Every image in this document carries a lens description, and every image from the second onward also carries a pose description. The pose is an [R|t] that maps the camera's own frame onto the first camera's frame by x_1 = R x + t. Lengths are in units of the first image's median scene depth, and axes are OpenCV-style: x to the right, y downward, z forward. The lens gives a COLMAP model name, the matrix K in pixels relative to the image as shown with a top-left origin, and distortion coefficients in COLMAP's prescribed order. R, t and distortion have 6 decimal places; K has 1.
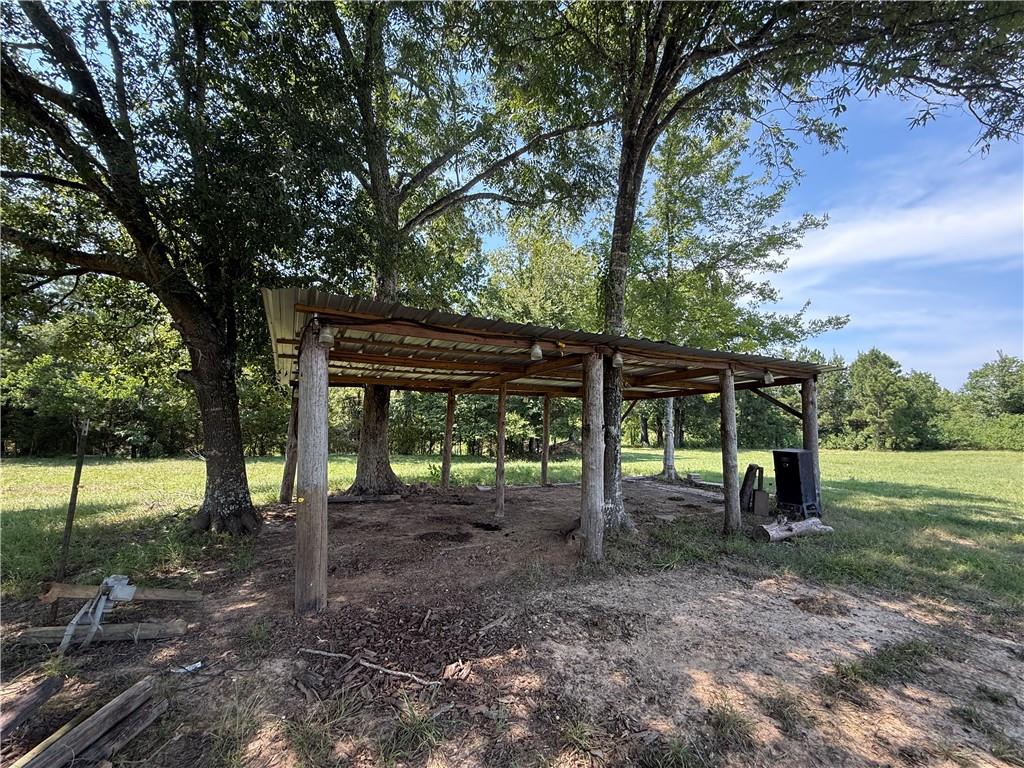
lens RADIAL K [[404.7, 0, 511.3], [0, 404.7, 391.4], [0, 0, 1]] dist [-0.000688, -0.000065]
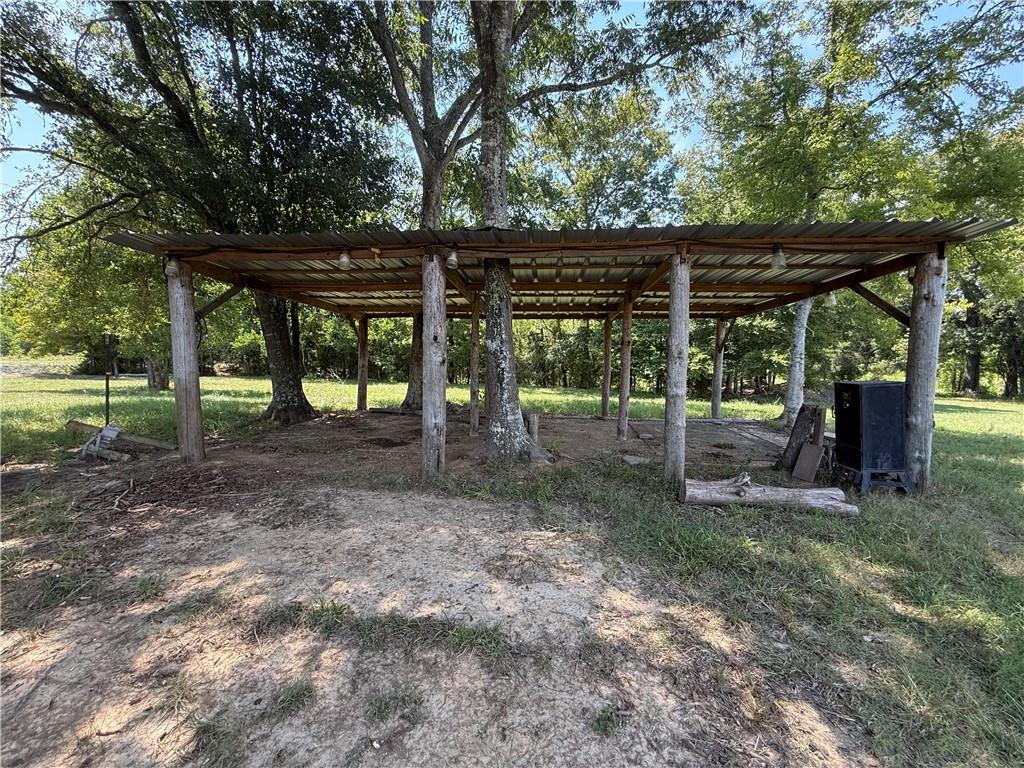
lens RADIAL K [[404.7, 0, 511.3], [0, 404.7, 391.4], [0, 0, 1]] dist [-0.000688, -0.000065]
pose [[0.835880, 0.046592, -0.546931, 1.024287], [0.036191, 0.989545, 0.139607, 0.100478], [0.547718, -0.136489, 0.825455, 0.387426]]
